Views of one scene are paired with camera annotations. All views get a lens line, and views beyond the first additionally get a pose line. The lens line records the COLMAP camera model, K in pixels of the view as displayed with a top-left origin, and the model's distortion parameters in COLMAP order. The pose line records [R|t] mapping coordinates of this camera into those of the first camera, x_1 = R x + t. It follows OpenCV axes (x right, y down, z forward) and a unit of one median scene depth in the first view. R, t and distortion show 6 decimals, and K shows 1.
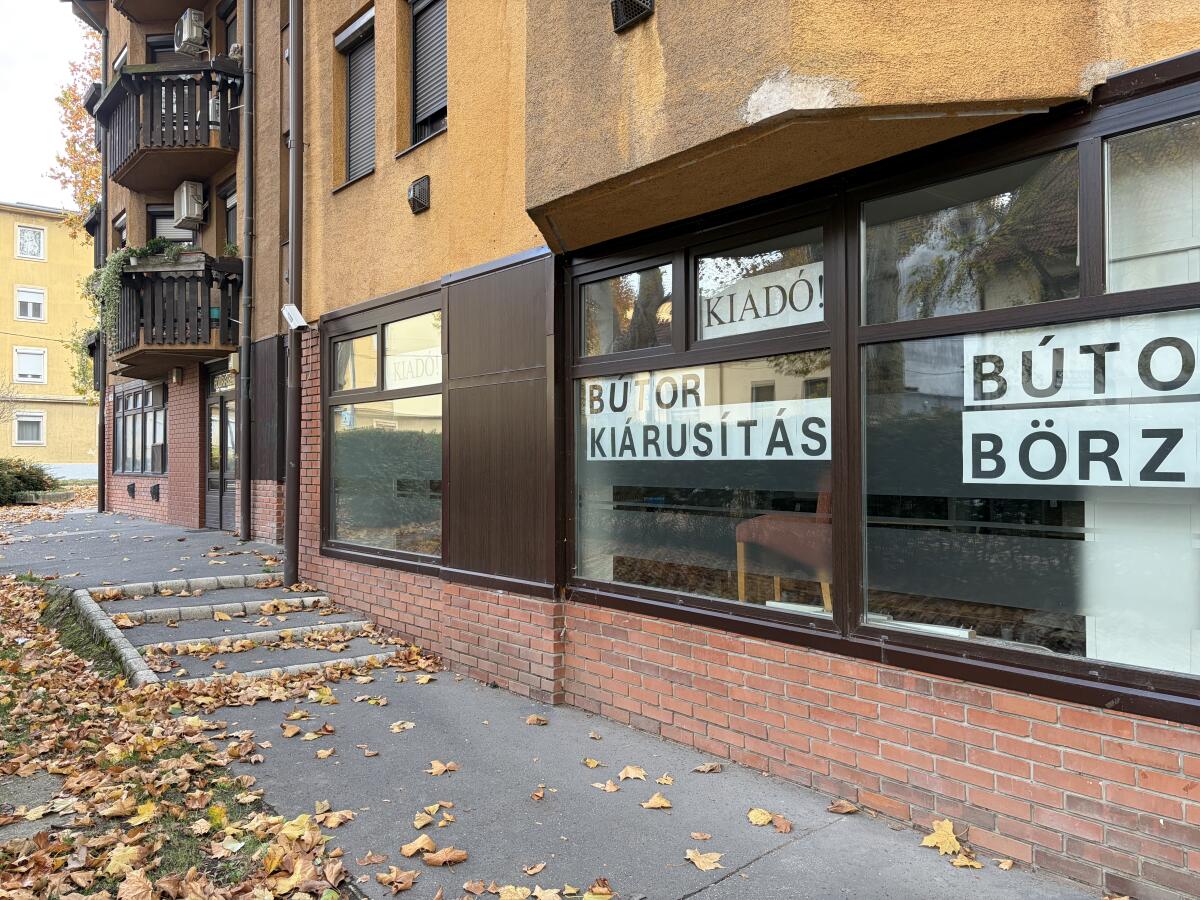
lens RADIAL K [[904.3, 0, 598.5], [0, 904.3, 449.8], [0, 0, 1]] dist [0.046336, -0.048692]
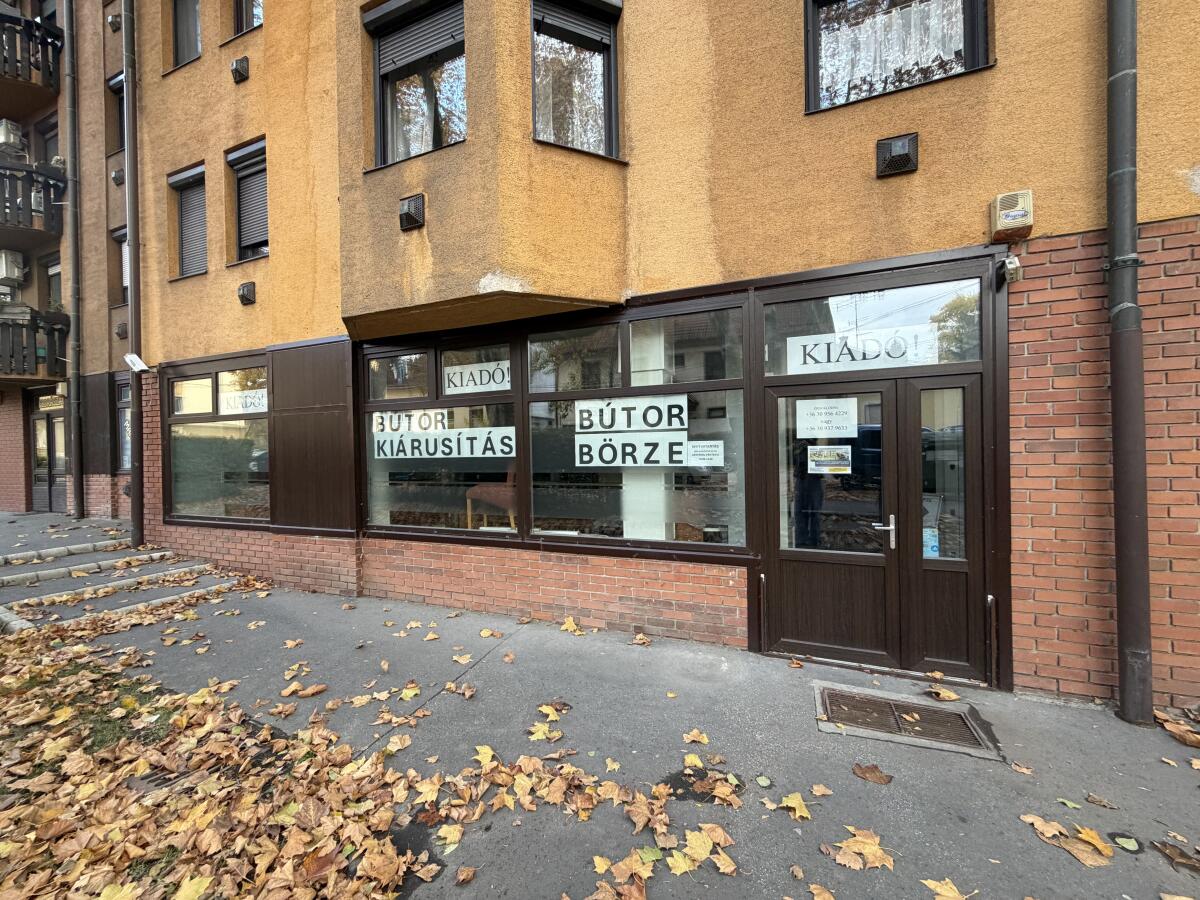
lens RADIAL K [[479.7, 0, 598.1], [0, 479.7, 450.3], [0, 0, 1]] dist [-0.000717, -0.000008]
pose [[0.878738, -0.018926, 0.476929, -0.091989], [0.011871, 0.999771, 0.017801, -0.019028], [-0.477157, -0.009981, 0.878762, -0.051026]]
